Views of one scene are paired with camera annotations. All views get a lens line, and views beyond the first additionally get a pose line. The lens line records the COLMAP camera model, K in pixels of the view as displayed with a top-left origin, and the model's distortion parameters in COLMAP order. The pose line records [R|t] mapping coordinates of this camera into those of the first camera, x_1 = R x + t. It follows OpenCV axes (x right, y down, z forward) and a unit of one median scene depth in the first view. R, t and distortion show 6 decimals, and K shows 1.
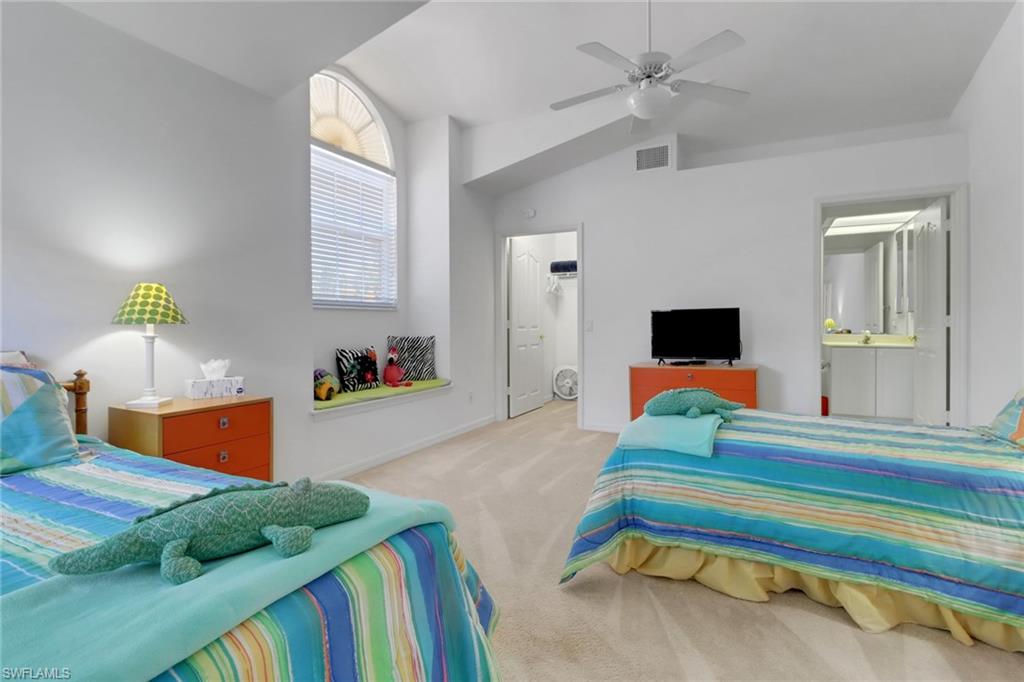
lens RADIAL K [[472.7, 0, 513.1], [0, 472.7, 325.0], [0, 0, 1]] dist [0.005478, -0.005807]
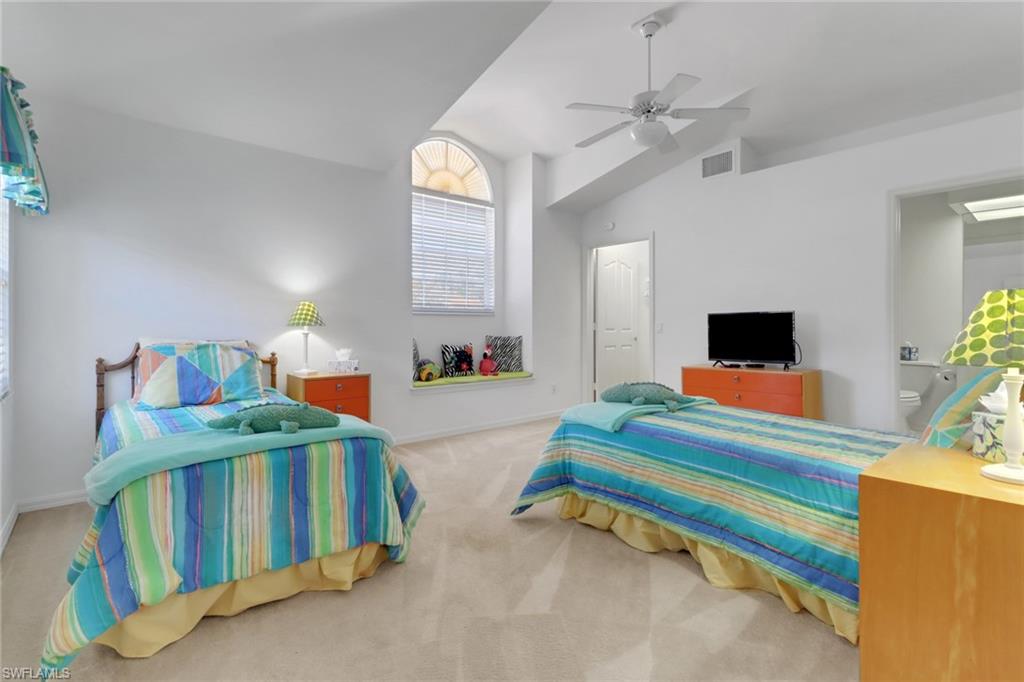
lens RADIAL K [[488.8, 0, 510.3], [0, 488.8, 321.3], [0, 0, 1]] dist [0.002601, 0.000161]
pose [[0.906414, -0.000254, -0.422391, 0.633978], [-0.003741, 0.999956, -0.008627, -0.006327], [0.422374, 0.009400, 0.906373, -0.273899]]
